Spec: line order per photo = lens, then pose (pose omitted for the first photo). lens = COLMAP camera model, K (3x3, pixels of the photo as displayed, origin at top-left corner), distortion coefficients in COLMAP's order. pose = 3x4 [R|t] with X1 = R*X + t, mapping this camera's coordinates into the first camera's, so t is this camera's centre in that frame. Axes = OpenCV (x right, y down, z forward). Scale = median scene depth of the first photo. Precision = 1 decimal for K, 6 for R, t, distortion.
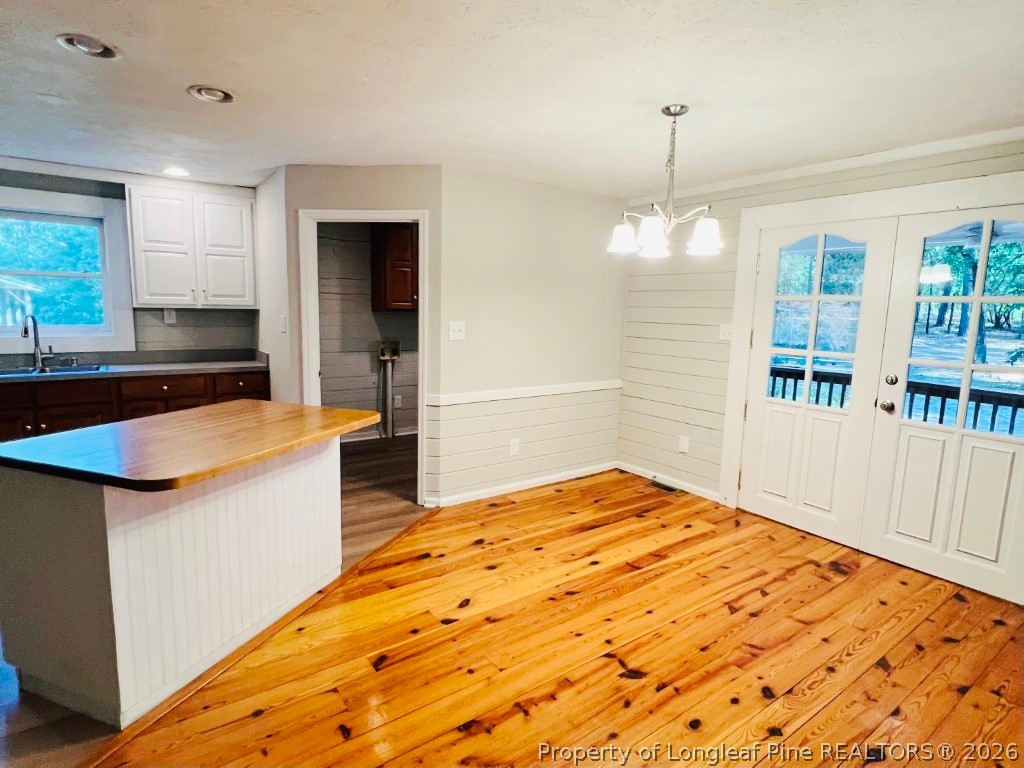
lens RADIAL K [[546.1, 0, 514.4], [0, 546.1, 377.4], [0, 0, 1]] dist [-0.004081, 0.000758]
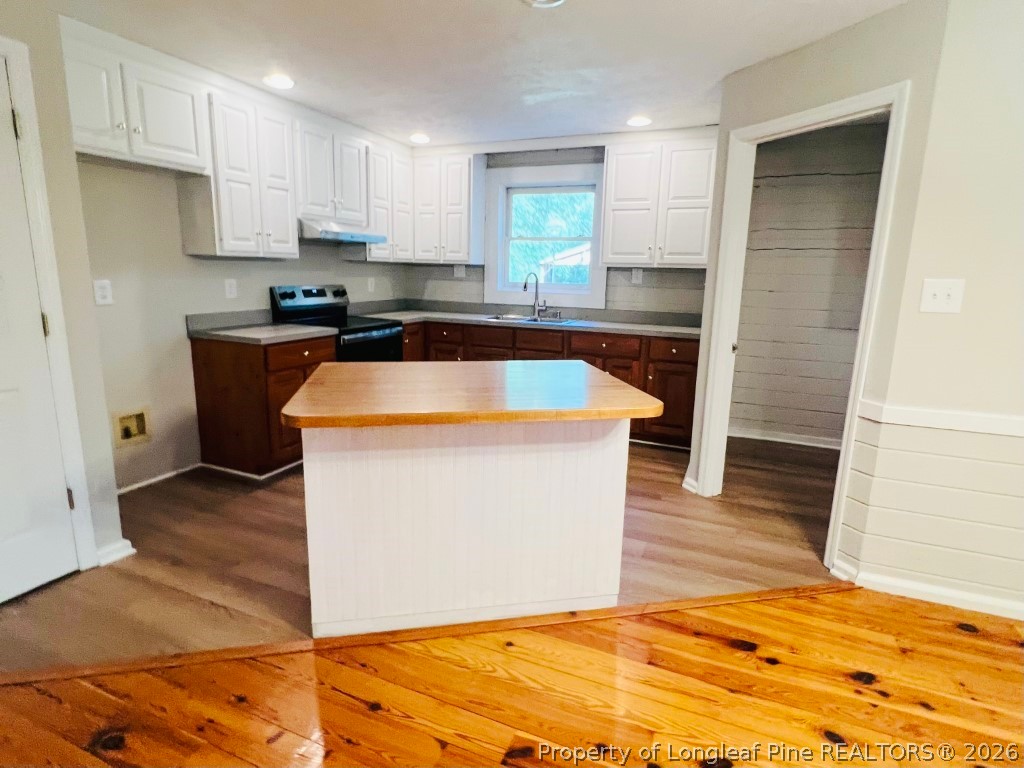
lens RADIAL K [[544.4, 0, 515.4], [0, 544.4, 377.9], [0, 0, 1]] dist [-0.003198, -0.001377]
pose [[0.519614, 0.155946, -0.840049, 0.144577], [-0.122732, 0.986629, 0.107241, -0.009970], [0.845540, 0.047377, 0.531806, 0.351850]]
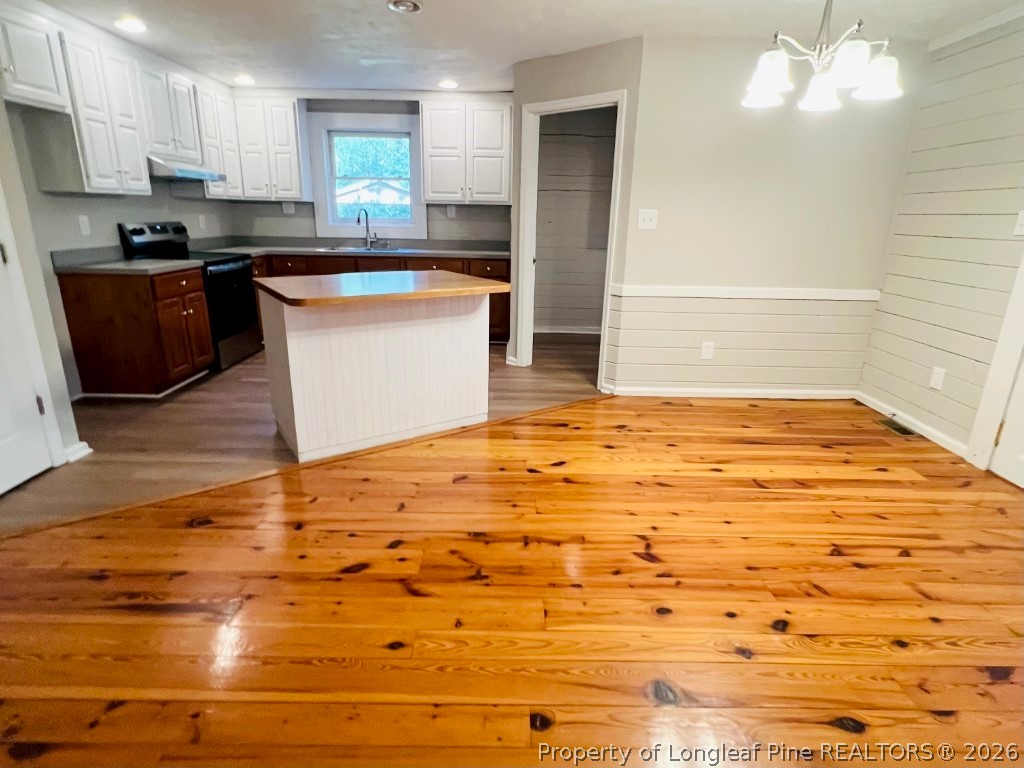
lens RADIAL K [[544.4, 0, 515.4], [0, 544.4, 377.9], [0, 0, 1]] dist [-0.003198, -0.001377]
pose [[0.812027, 0.161512, -0.560826, 0.294306], [-0.076325, 0.982080, 0.172317, 0.042555], [0.578607, -0.097121, 0.809803, 0.054465]]
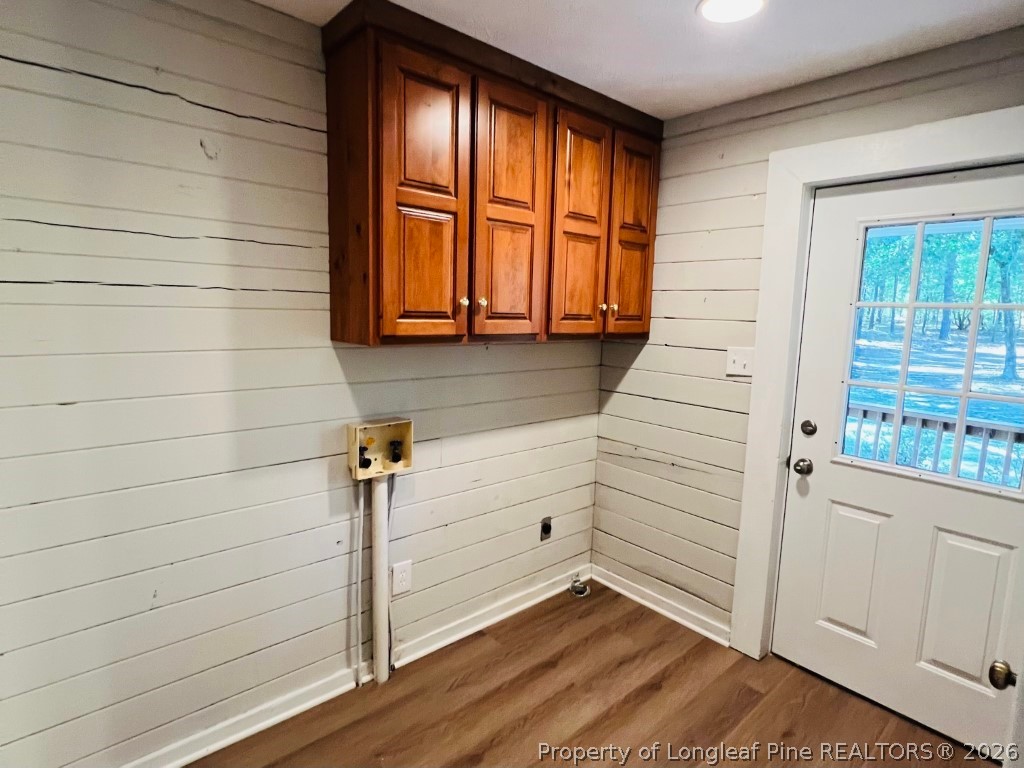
lens RADIAL K [[546.1, 0, 514.4], [0, 546.1, 377.4], [0, 0, 1]] dist [-0.004081, 0.000758]
pose [[0.995479, -0.008255, 0.094624, -0.266392], [0.008216, 0.999966, 0.000793, -0.145082], [-0.094627, -0.000012, 0.995513, 0.961997]]
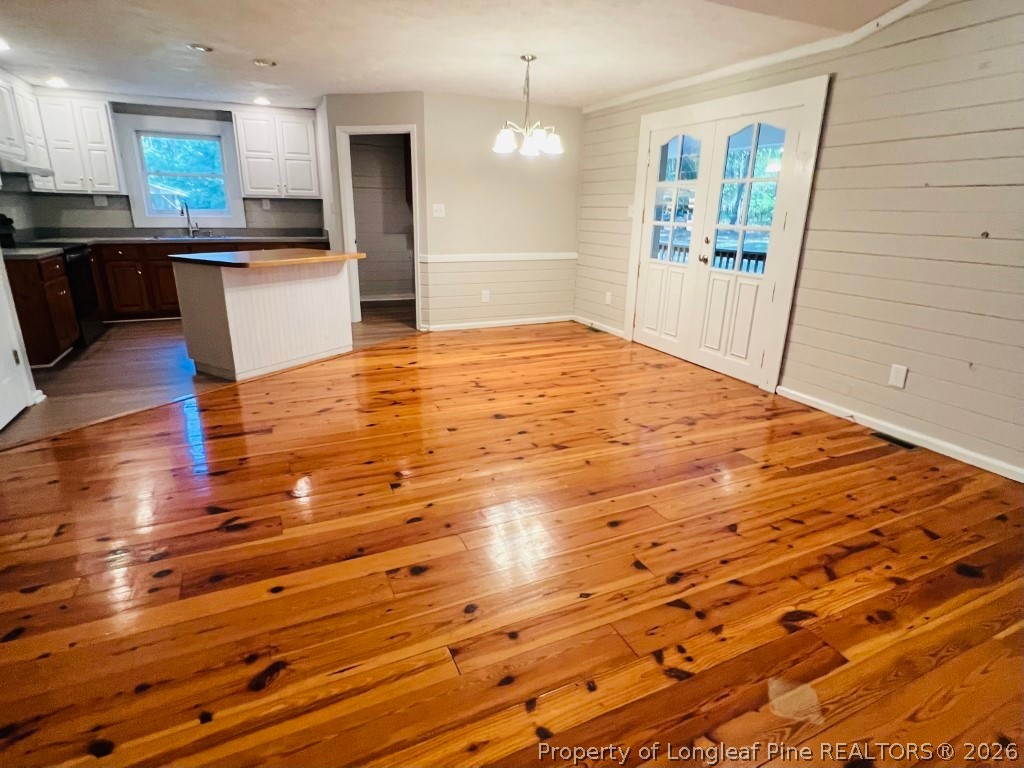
lens RADIAL K [[546.1, 0, 514.4], [0, 546.1, 377.4], [0, 0, 1]] dist [-0.004081, 0.000758]
pose [[0.982147, 0.051251, -0.181000, 0.385686], [-0.020840, 0.985893, 0.166076, 0.109947], [0.186958, -0.159339, 0.969359, -0.458977]]
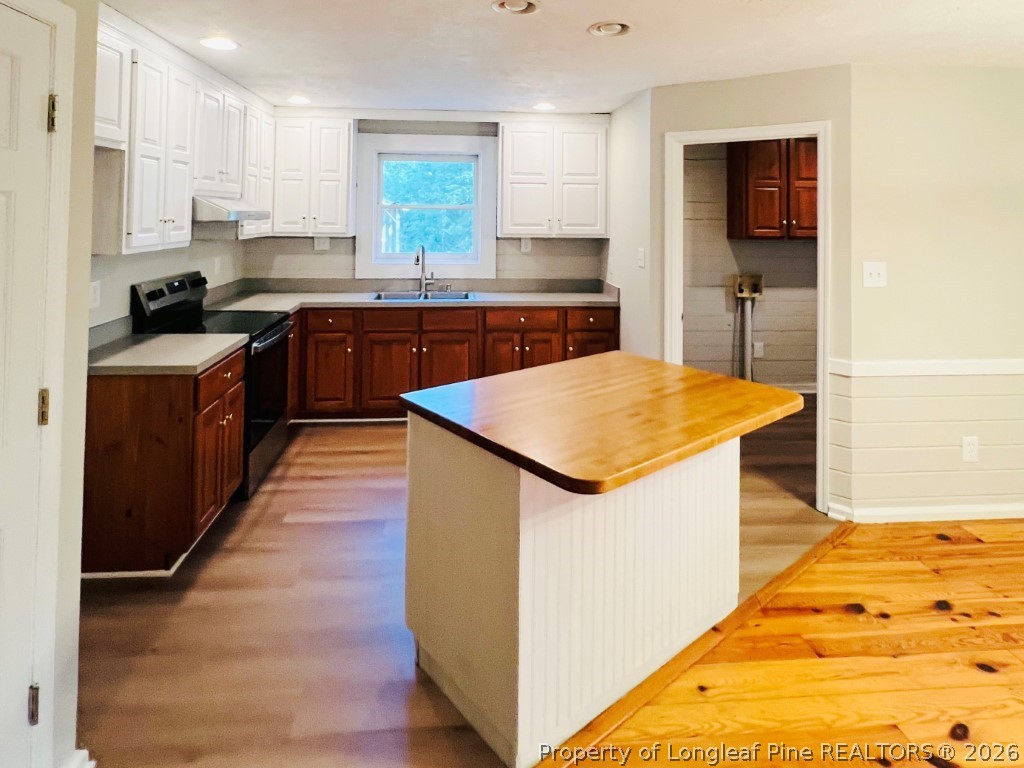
lens RADIAL K [[597.5, 0, 503.0], [0, 597.5, 197.1], [0, 0, 1]] dist [-0.002175, 0.001690]
pose [[0.856072, -0.027467, -0.516127, -0.117239], [-0.057835, 0.987225, -0.148465, -0.040284], [0.513611, 0.156947, 0.843547, 0.041776]]
